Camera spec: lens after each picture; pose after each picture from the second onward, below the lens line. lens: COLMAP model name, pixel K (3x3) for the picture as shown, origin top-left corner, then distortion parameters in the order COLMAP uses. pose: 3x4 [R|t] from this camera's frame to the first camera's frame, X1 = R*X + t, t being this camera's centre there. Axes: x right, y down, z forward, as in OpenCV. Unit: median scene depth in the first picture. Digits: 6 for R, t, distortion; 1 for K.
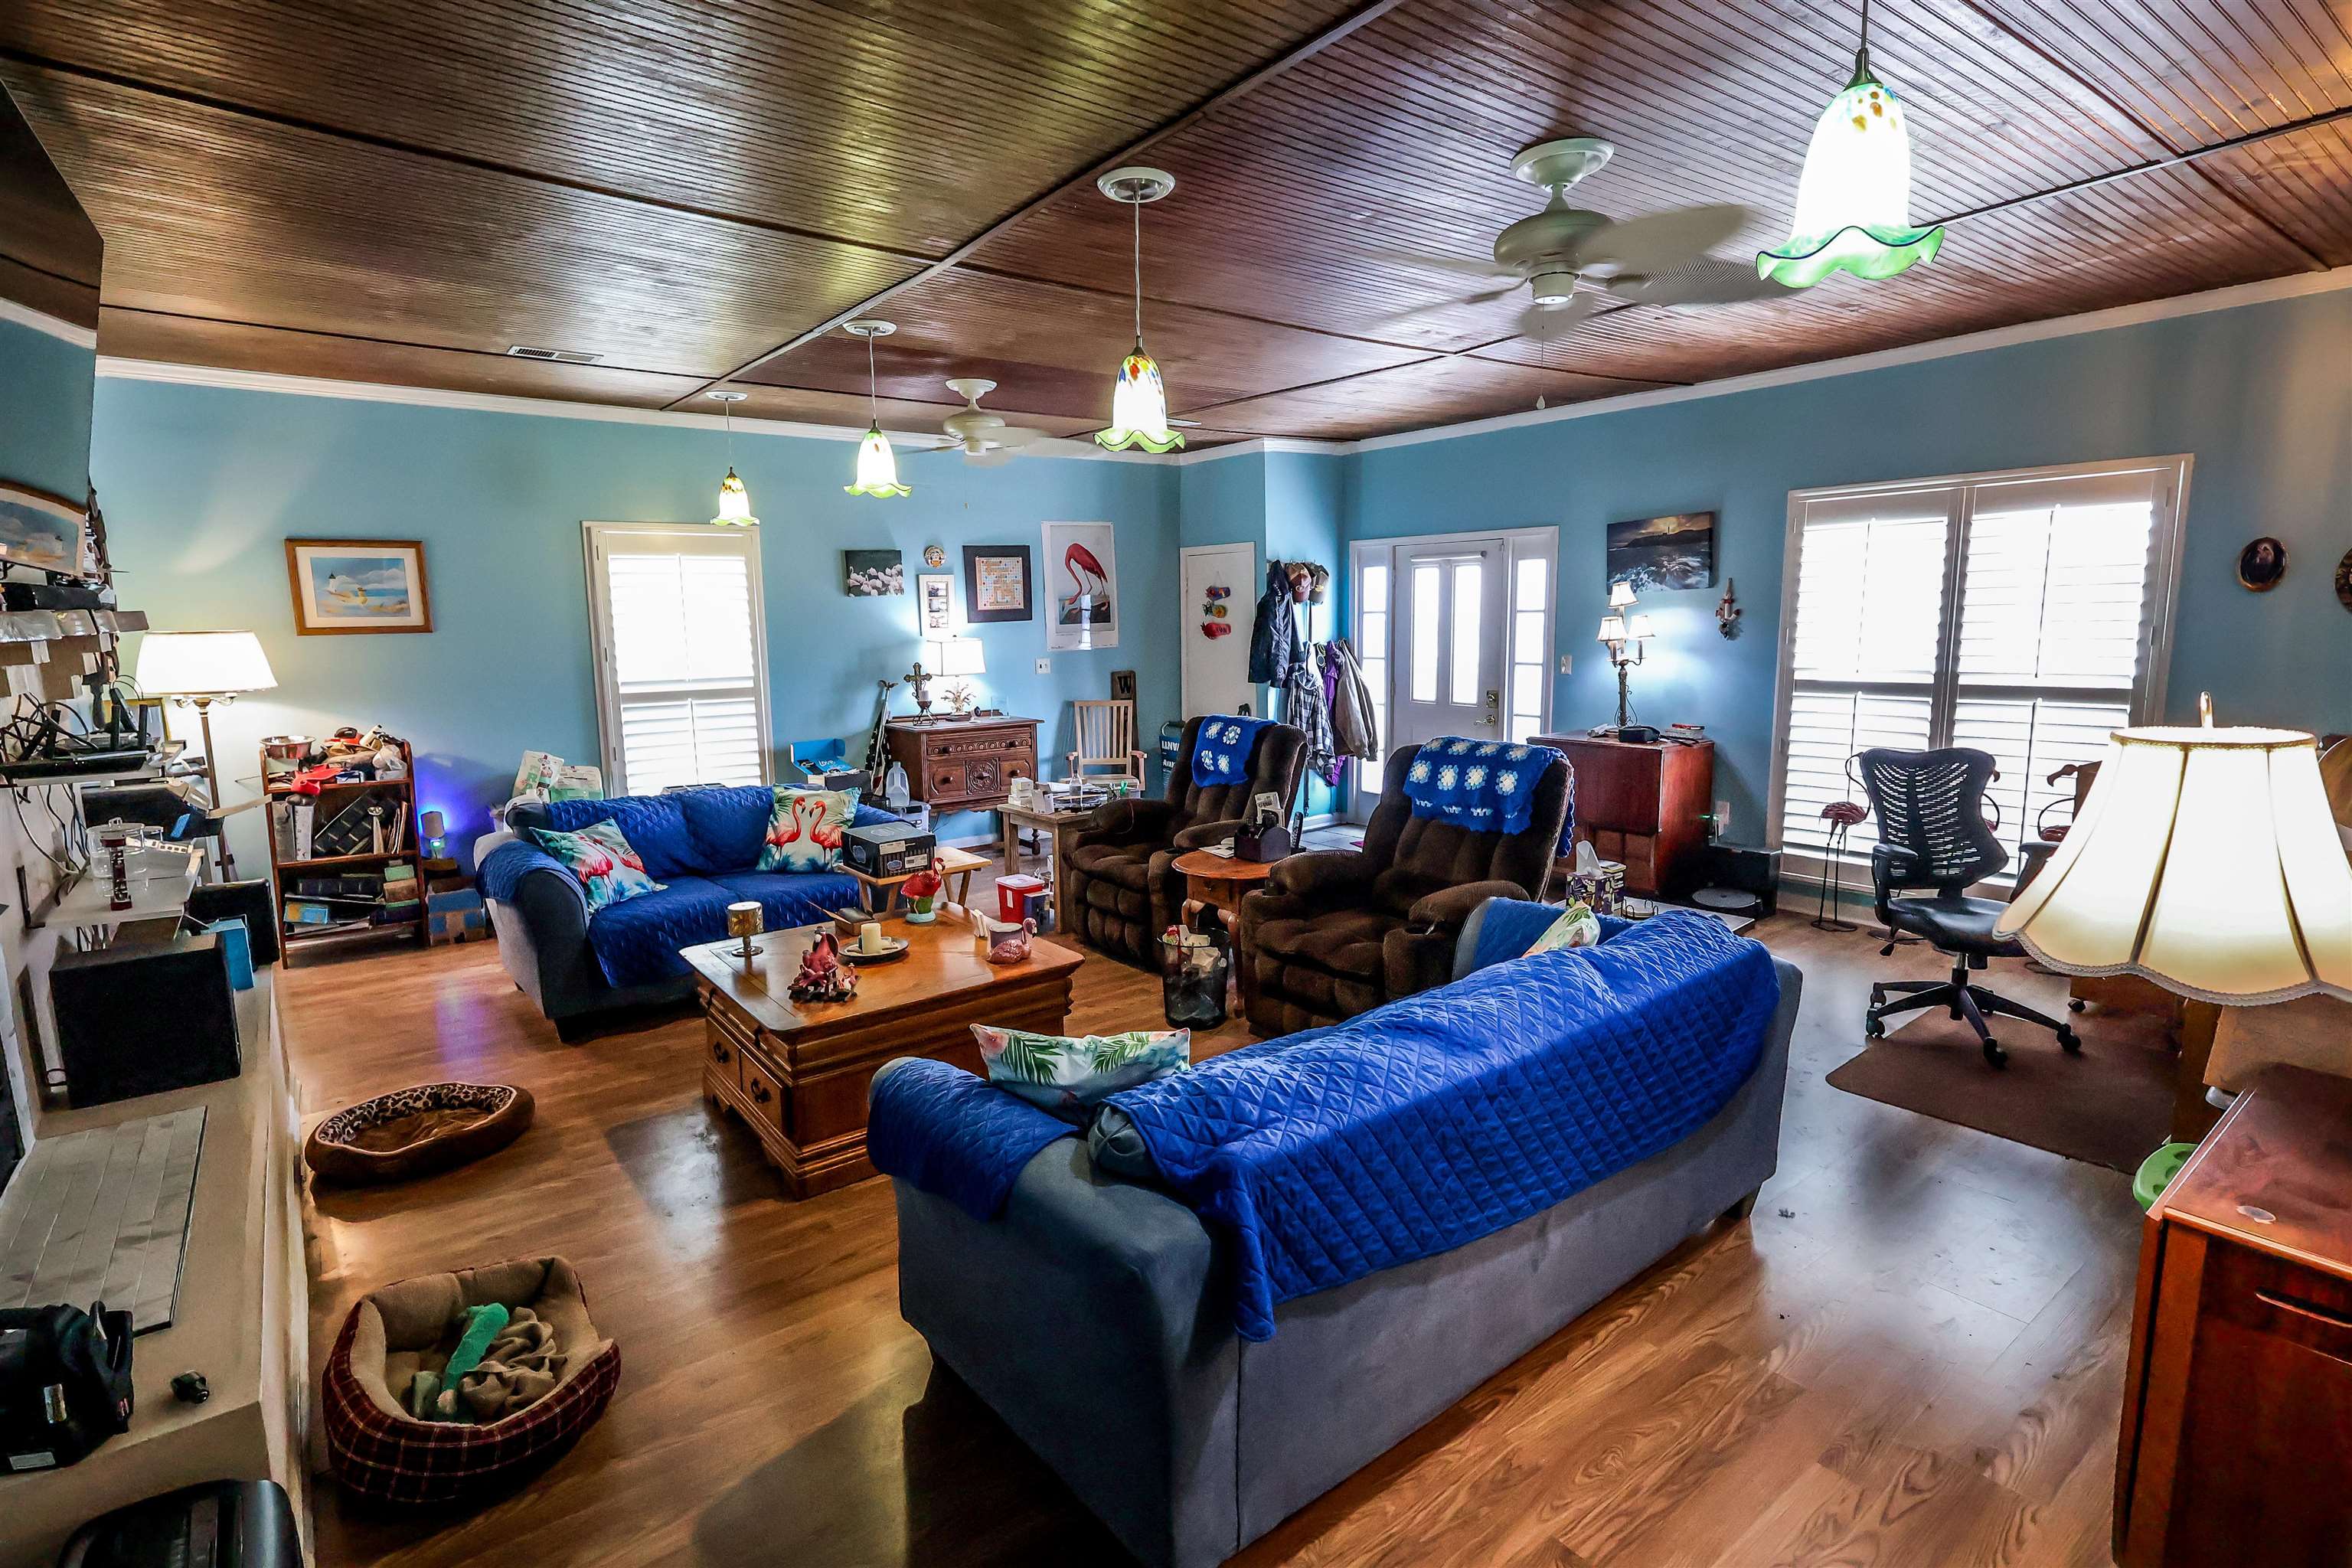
lens RADIAL K [[1102.0, 0, 1169.5], [0, 1102.0, 778.1], [0, 0, 1]] dist [0.002802, 0.000006]
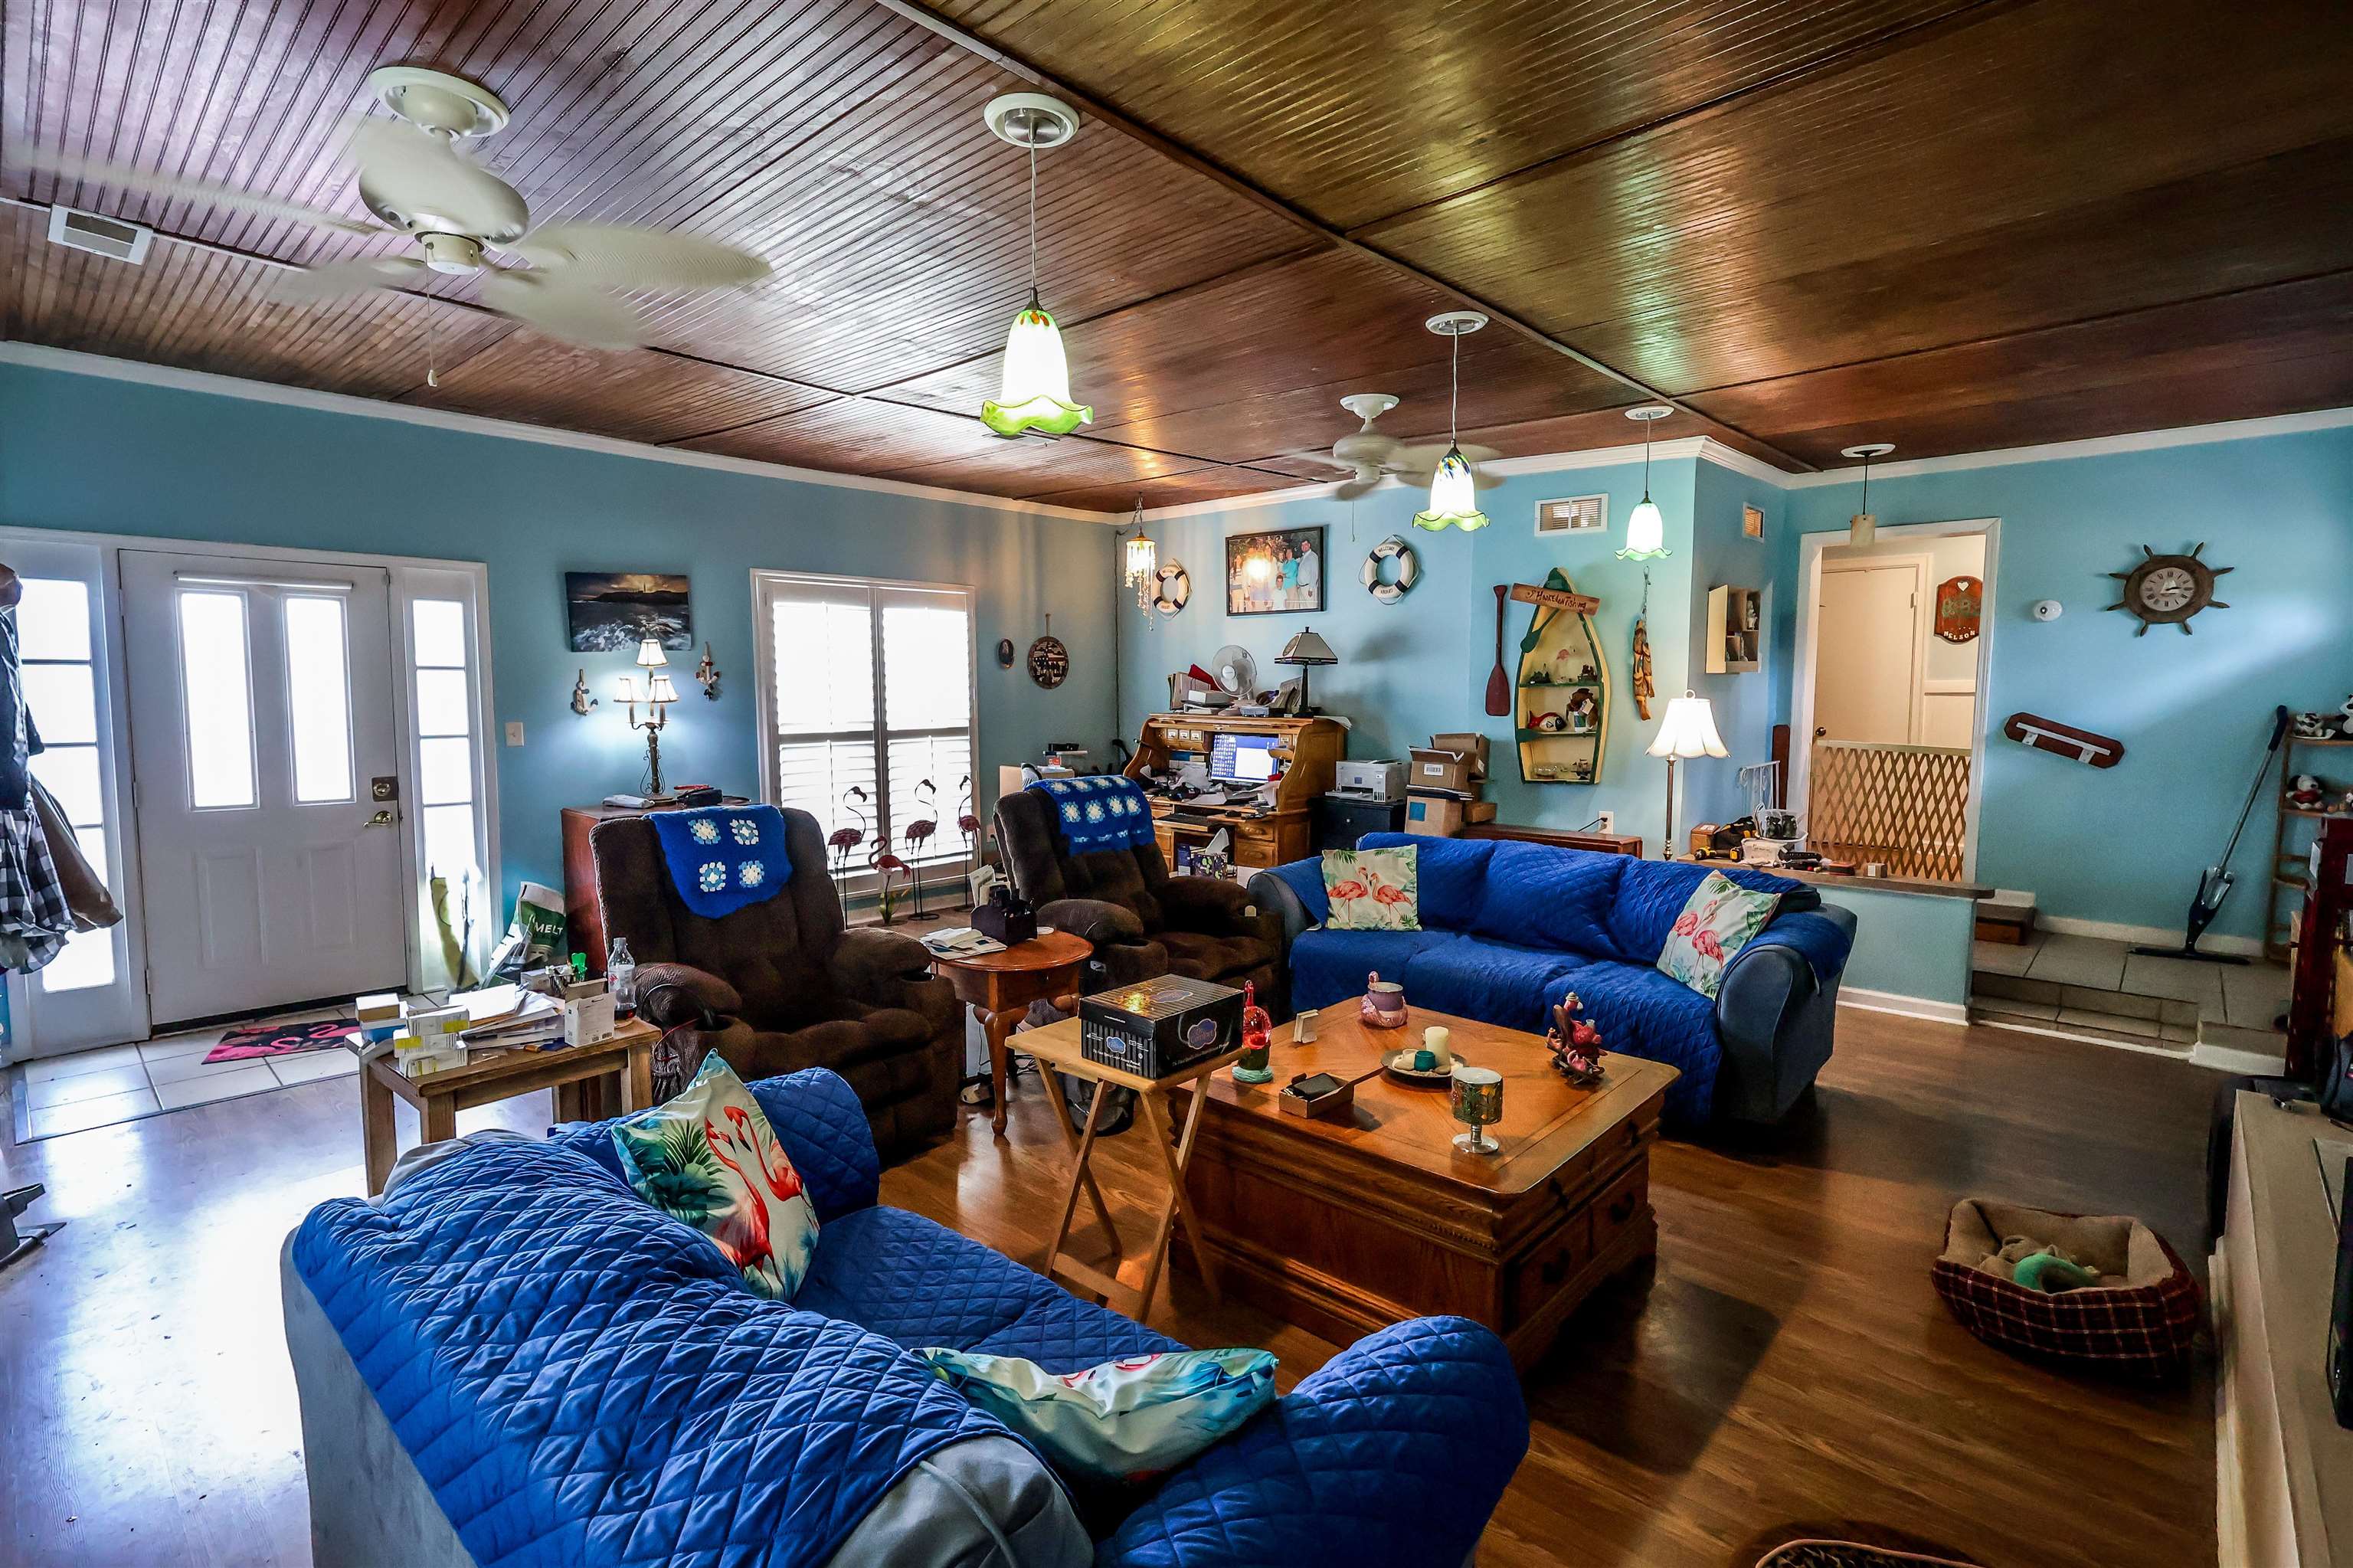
lens RADIAL K [[1102.5, 0, 1168.9], [0, 1102.5, 779.0], [0, 0, 1]] dist [0.002802, 0.000006]
pose [[-0.147176, -0.070986, 0.986560, -0.620258], [0.146379, 0.984875, 0.092702, -0.090518], [-0.978219, 0.158055, -0.134559, 0.765798]]
